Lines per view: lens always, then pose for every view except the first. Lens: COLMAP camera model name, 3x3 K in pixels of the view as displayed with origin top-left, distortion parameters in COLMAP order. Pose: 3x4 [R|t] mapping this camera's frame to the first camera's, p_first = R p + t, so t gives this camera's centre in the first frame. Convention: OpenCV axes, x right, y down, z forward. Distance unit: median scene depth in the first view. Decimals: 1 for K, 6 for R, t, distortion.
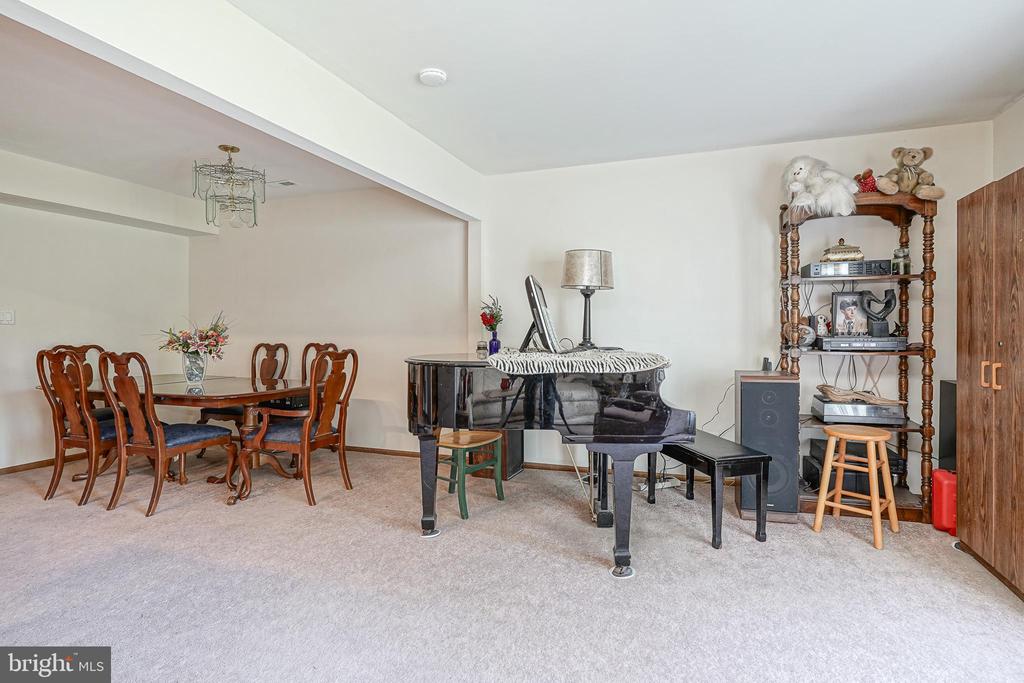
lens RADIAL K [[532.7, 0, 512.0], [0, 532.7, 341.5], [0, 0, 1]] dist [-0.002003, 0.002727]
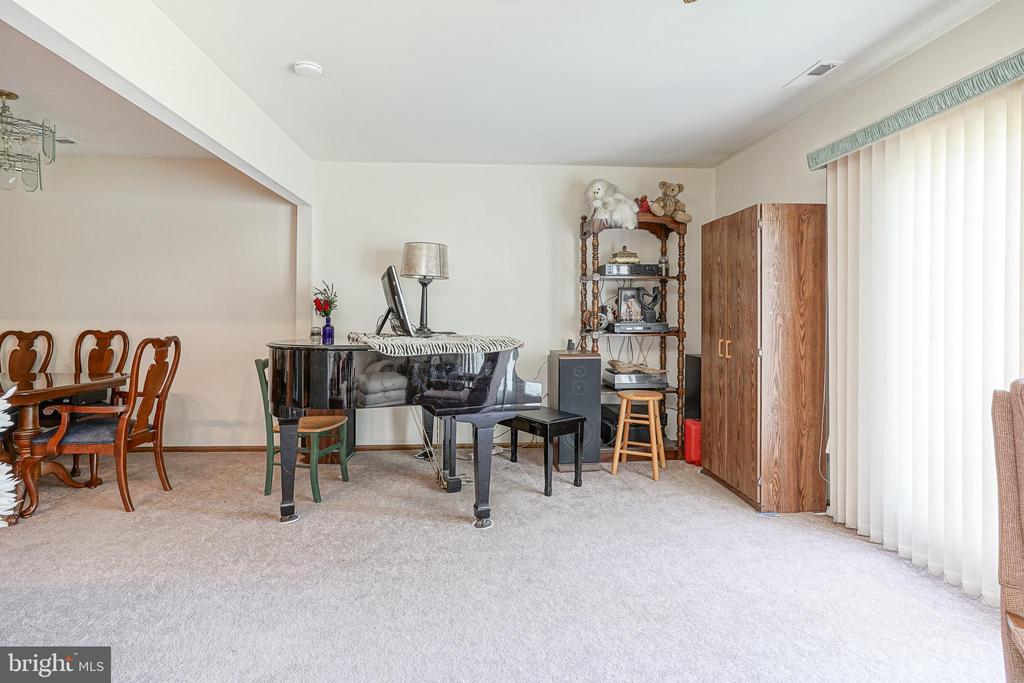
lens RADIAL K [[519.6, 0, 514.4], [0, 519.6, 325.0], [0, 0, 1]] dist [0.001084, 0.001418]
pose [[0.920760, -0.002020, 0.390125, -0.127303], [0.003894, 0.999984, -0.004011, 0.001643], [-0.390111, 0.005212, 0.920753, -0.055887]]
